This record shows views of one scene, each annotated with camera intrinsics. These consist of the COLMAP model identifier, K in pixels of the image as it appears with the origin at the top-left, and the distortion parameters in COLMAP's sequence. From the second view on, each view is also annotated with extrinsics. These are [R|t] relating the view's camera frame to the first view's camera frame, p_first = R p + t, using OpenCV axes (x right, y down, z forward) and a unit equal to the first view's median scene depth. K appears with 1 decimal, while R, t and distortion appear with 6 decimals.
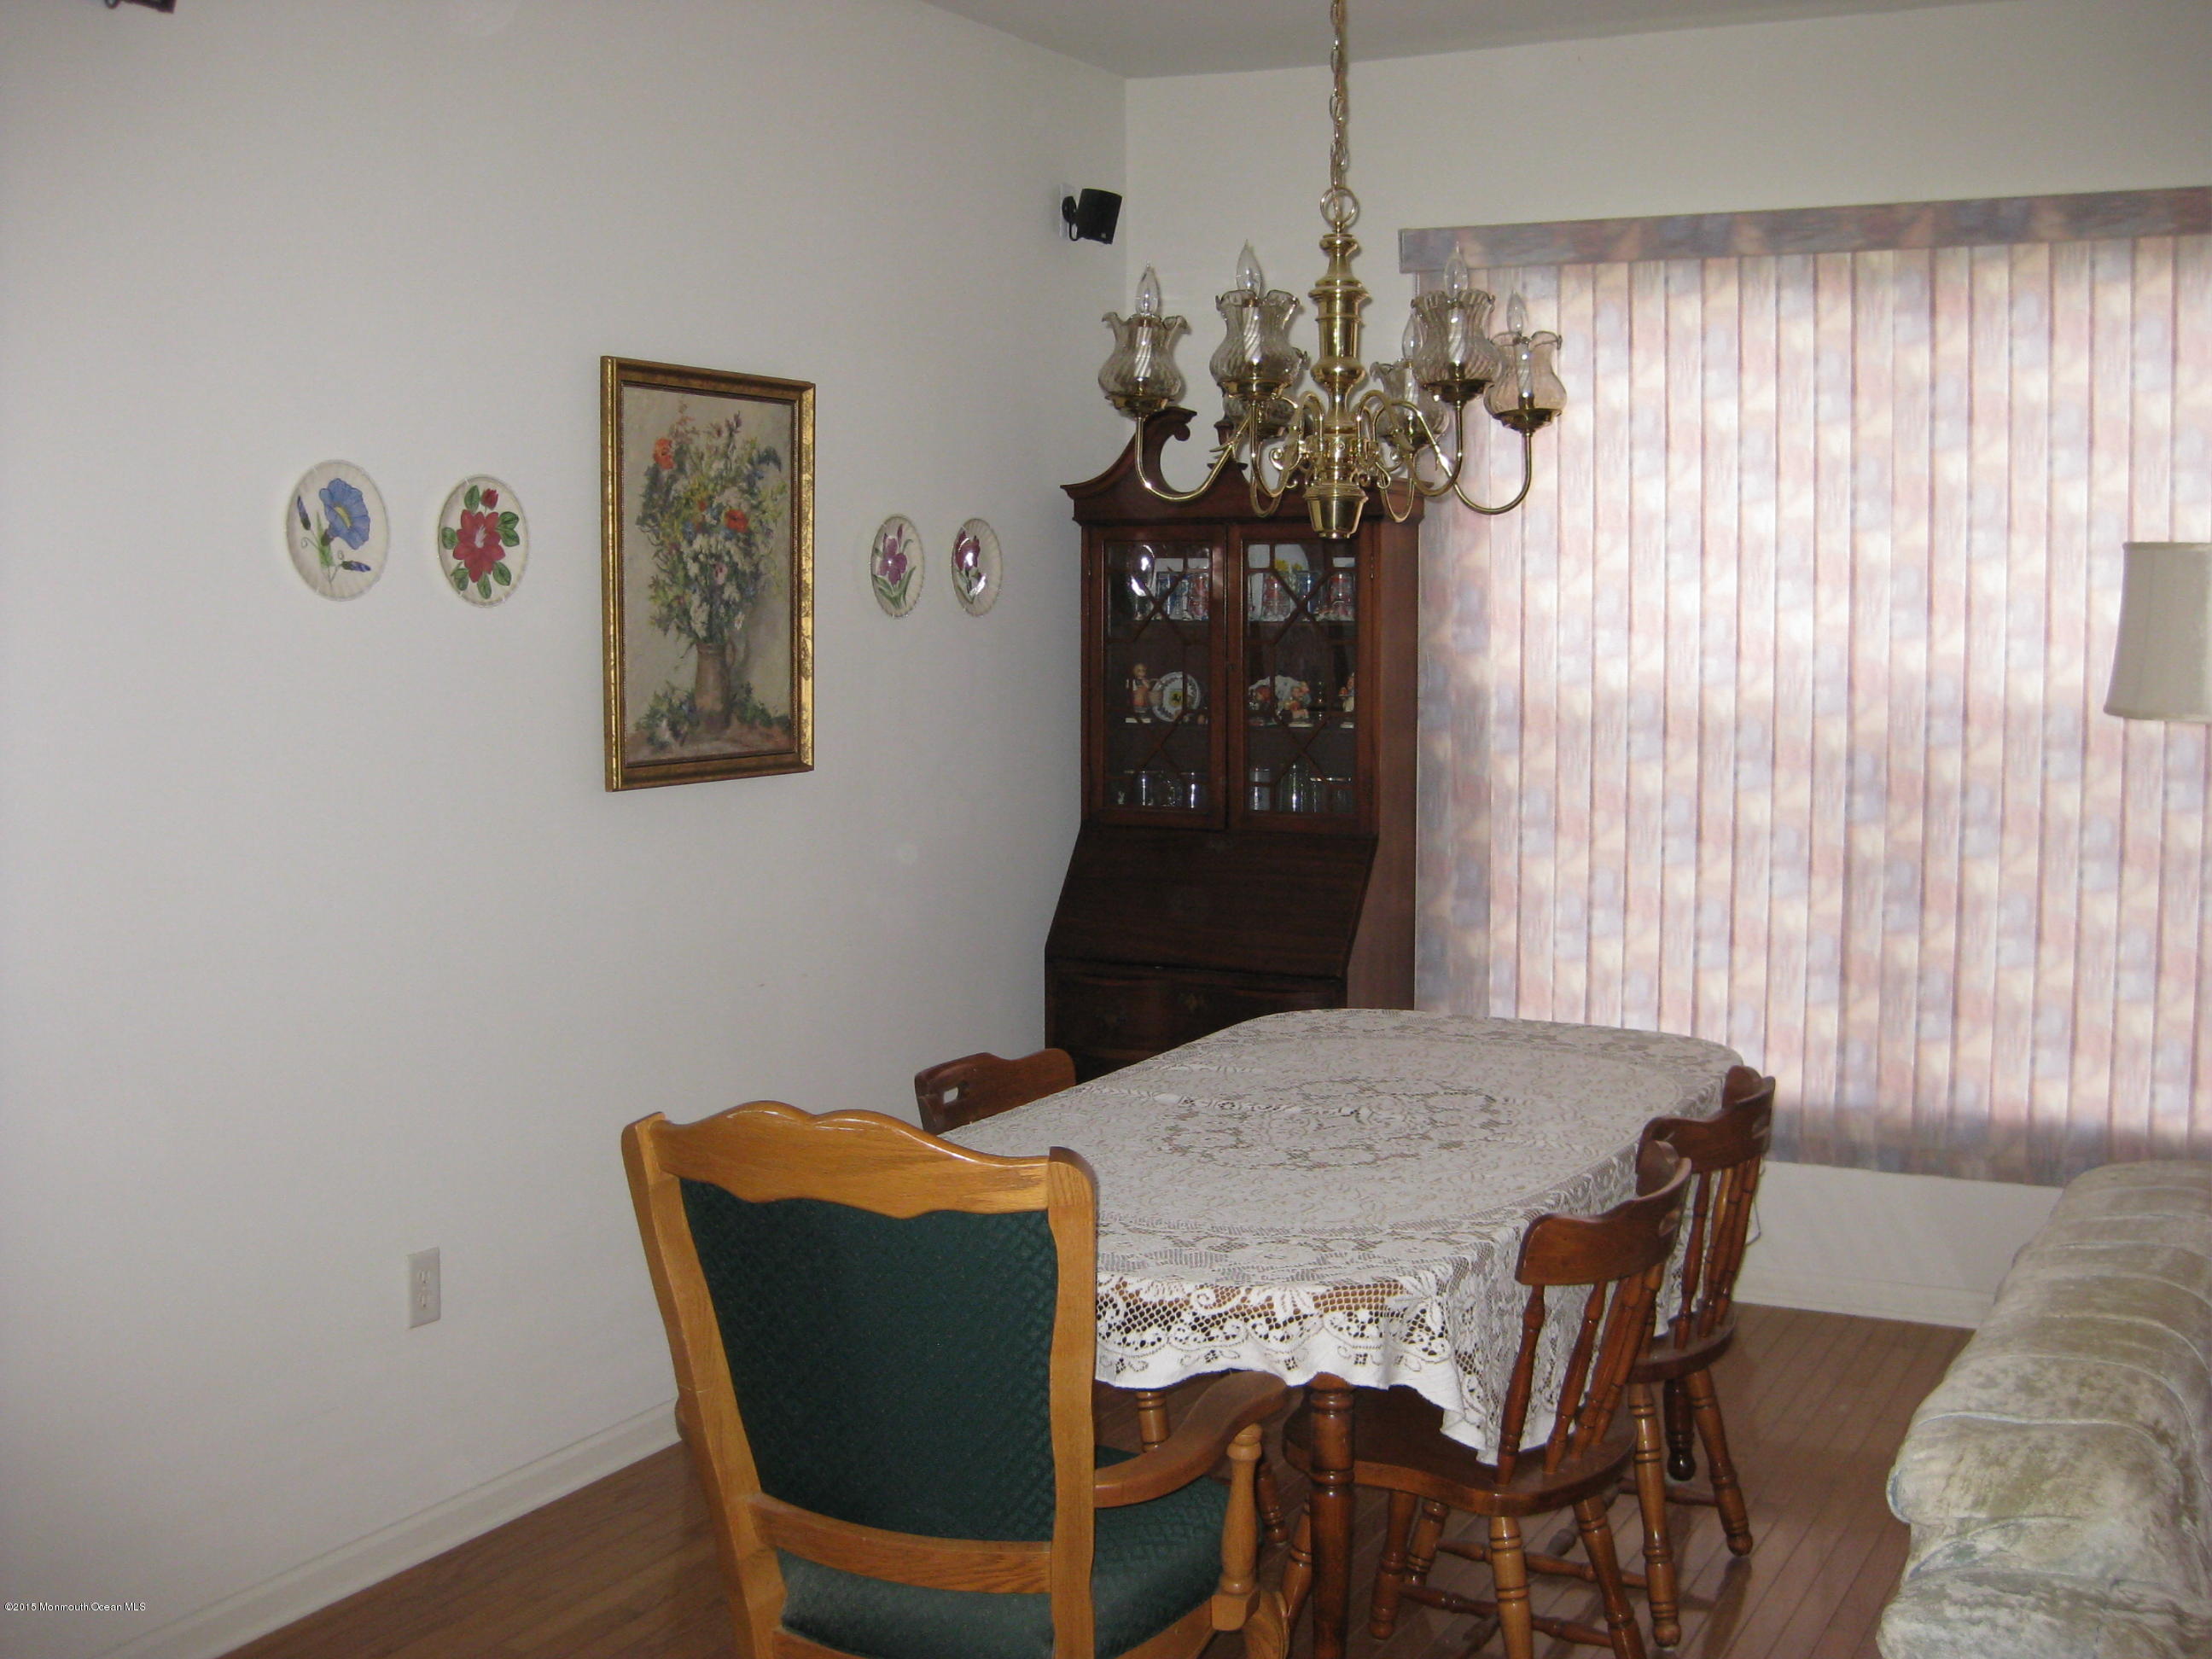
lens RADIAL K [[2452.1, 0, 1129.4], [0, 2452.1, 834.2], [0, 0, 1]] dist [-0.135298, 0.000000]
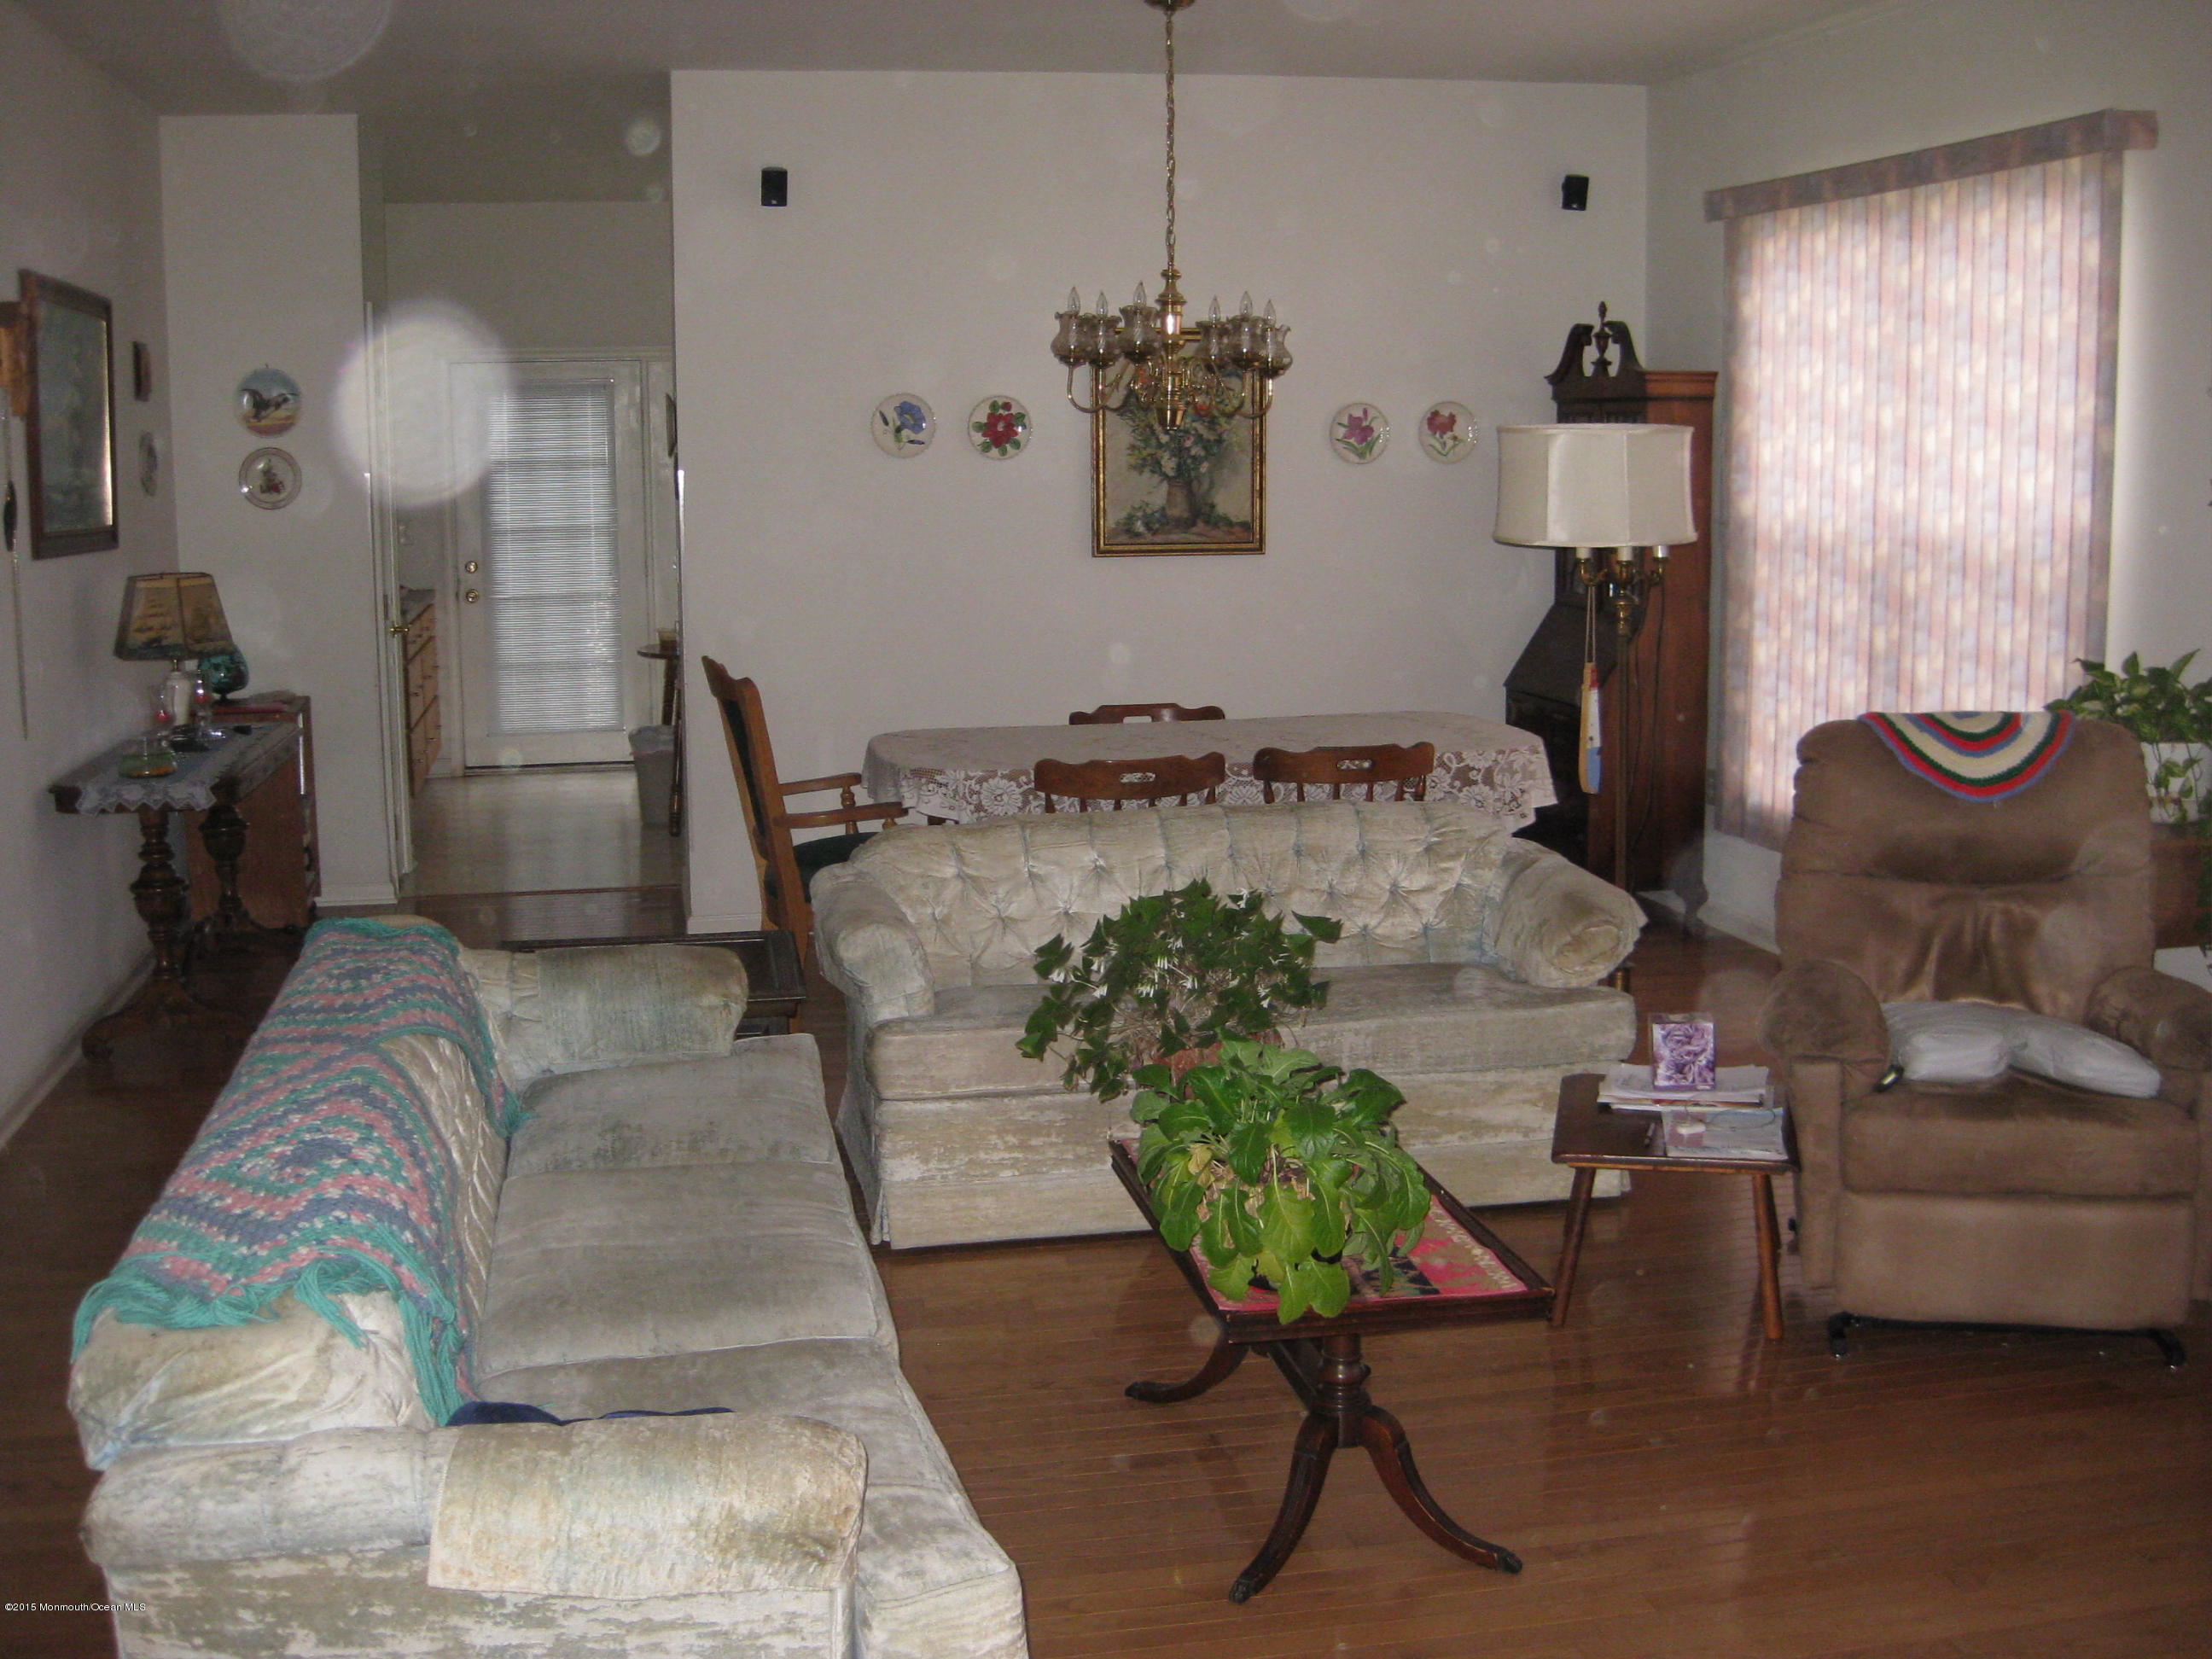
lens RADIAL K [[2452.1, 0, 1090.8], [0, 2452.1, 820.4], [0, 0, 1]] dist [-0.135298, 0.000000]
pose [[0.628520, 0.116441, -0.769028, 1.183124], [-0.062760, 0.993099, 0.099075, -0.002798], [0.775257, -0.014006, 0.631490, -0.193278]]
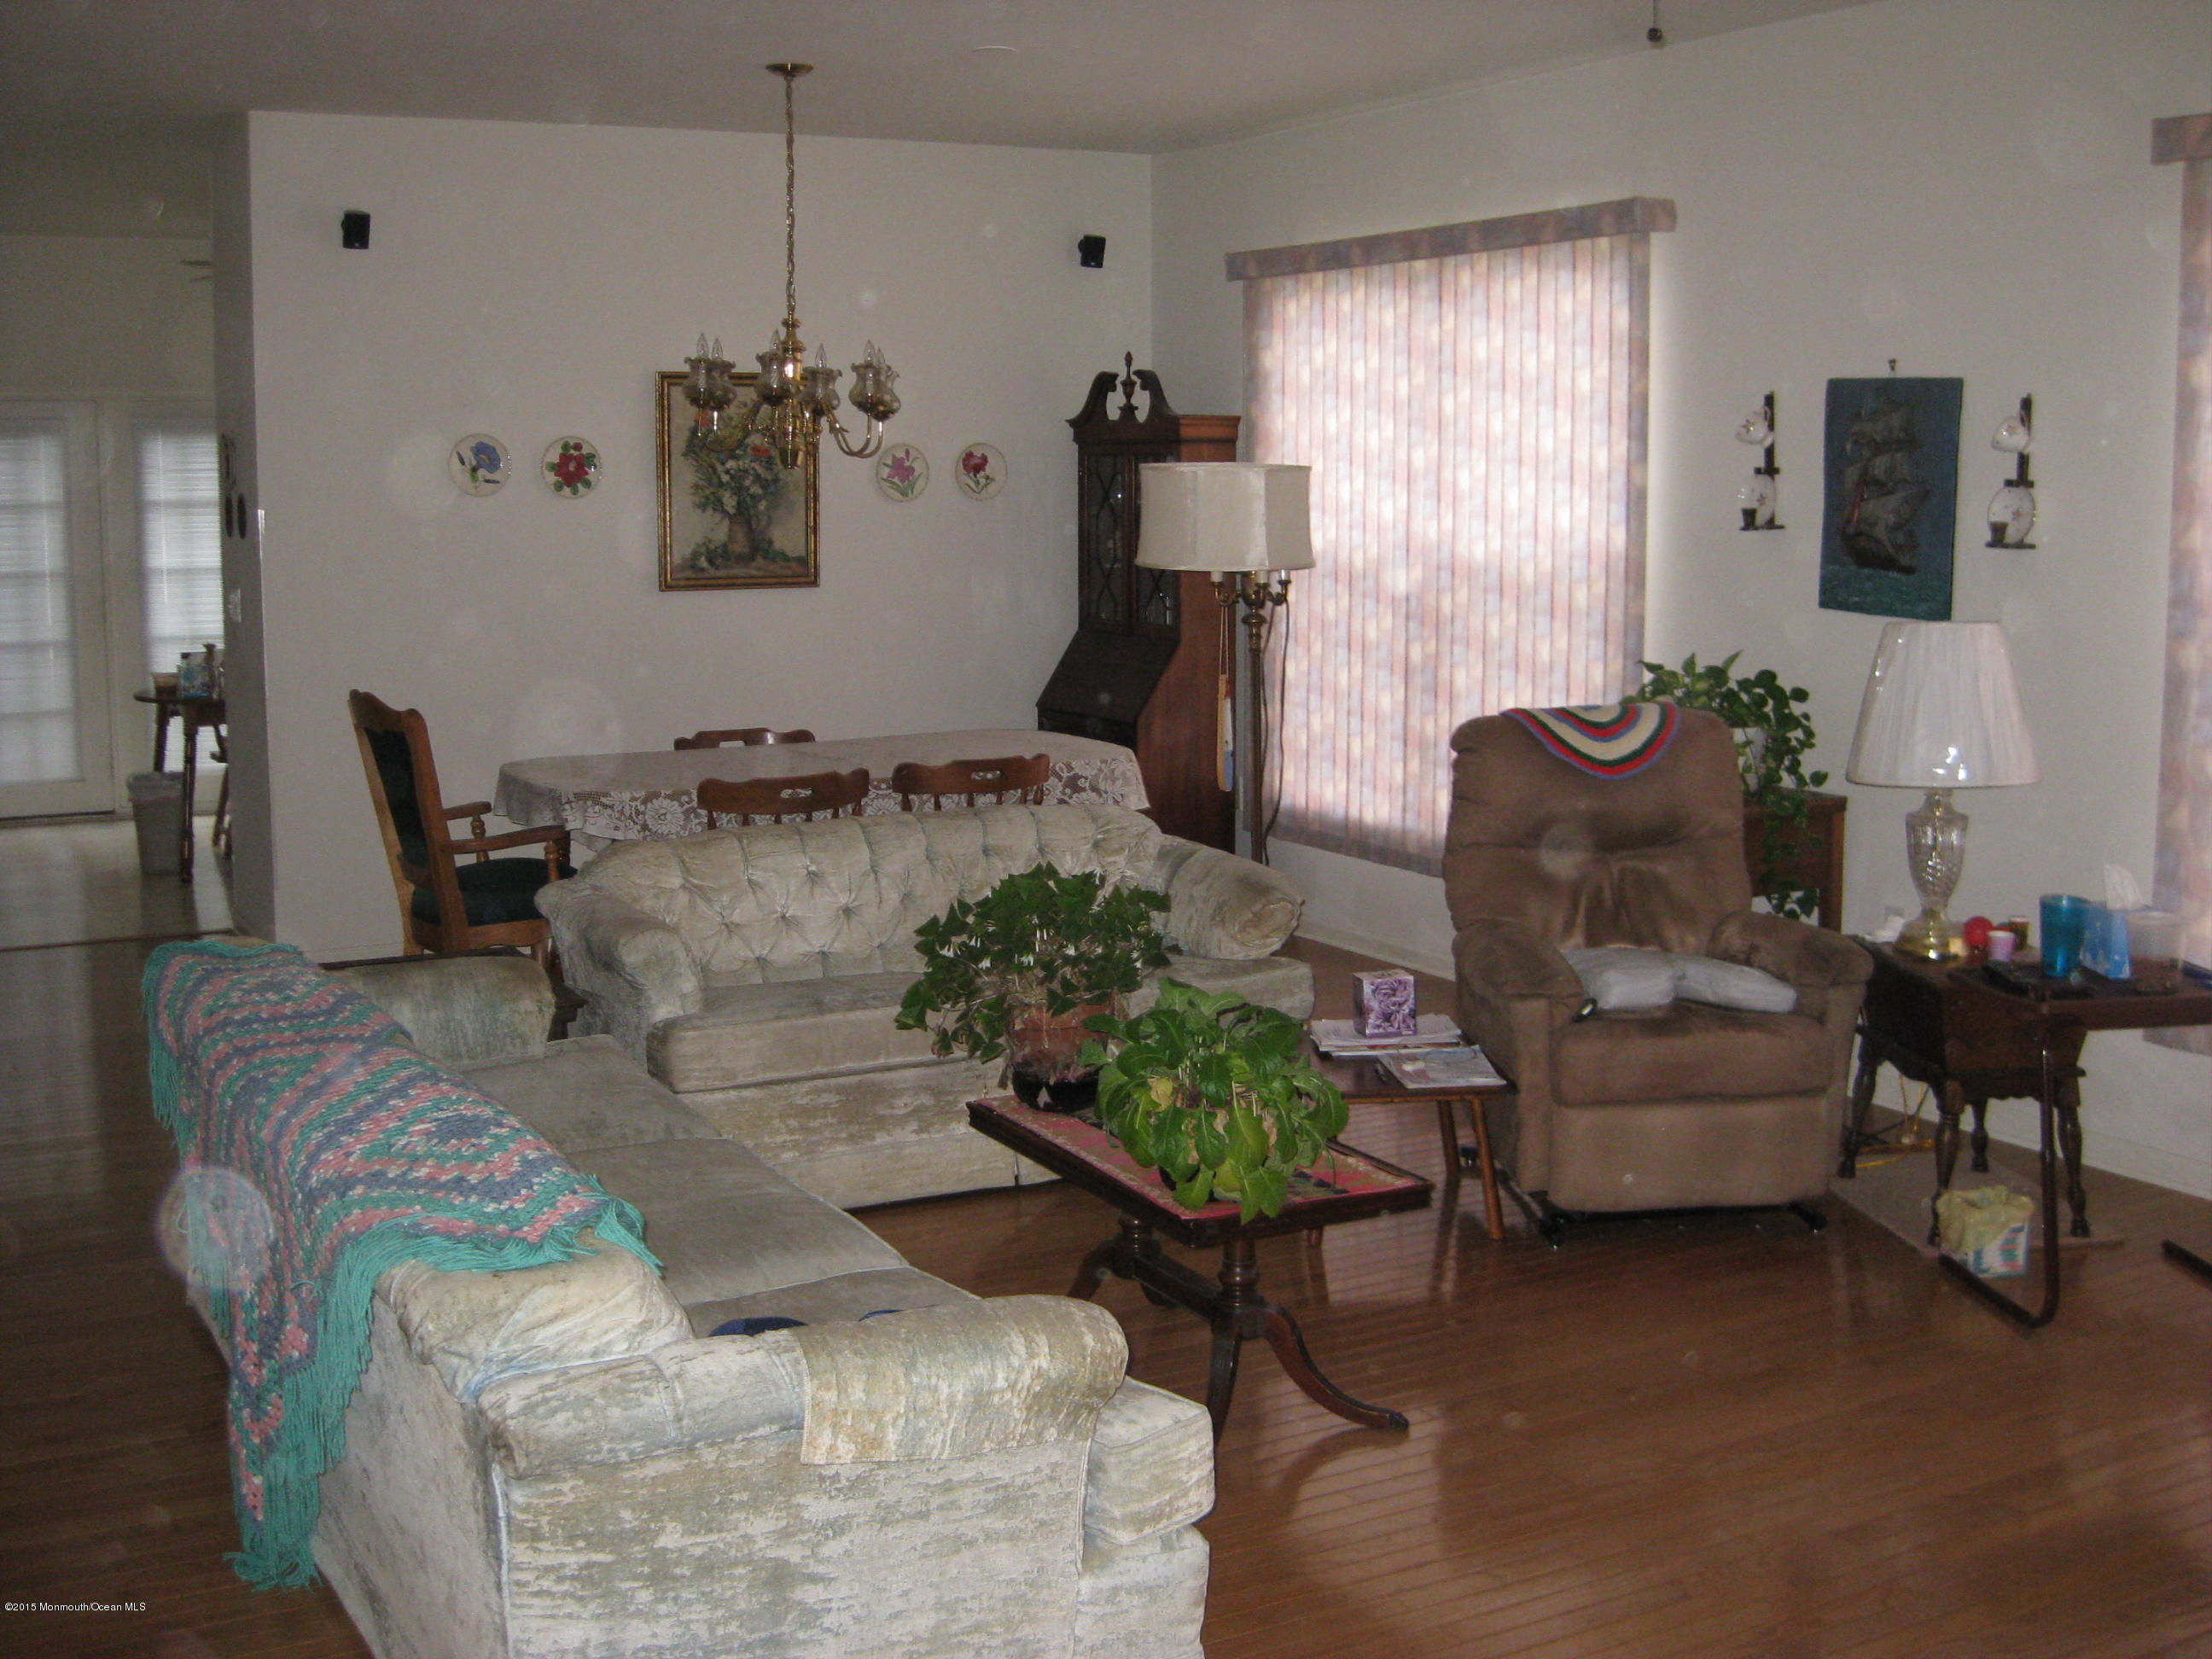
lens RADIAL K [[2452.1, 0, 1088.7], [0, 2452.1, 827.3], [0, 0, 1]] dist [-0.135298, 0.000000]
pose [[0.832388, 0.077826, -0.548702, 1.090888], [-0.049151, 0.996556, 0.066786, 0.021800], [0.552010, -0.028623, 0.833346, -0.429293]]
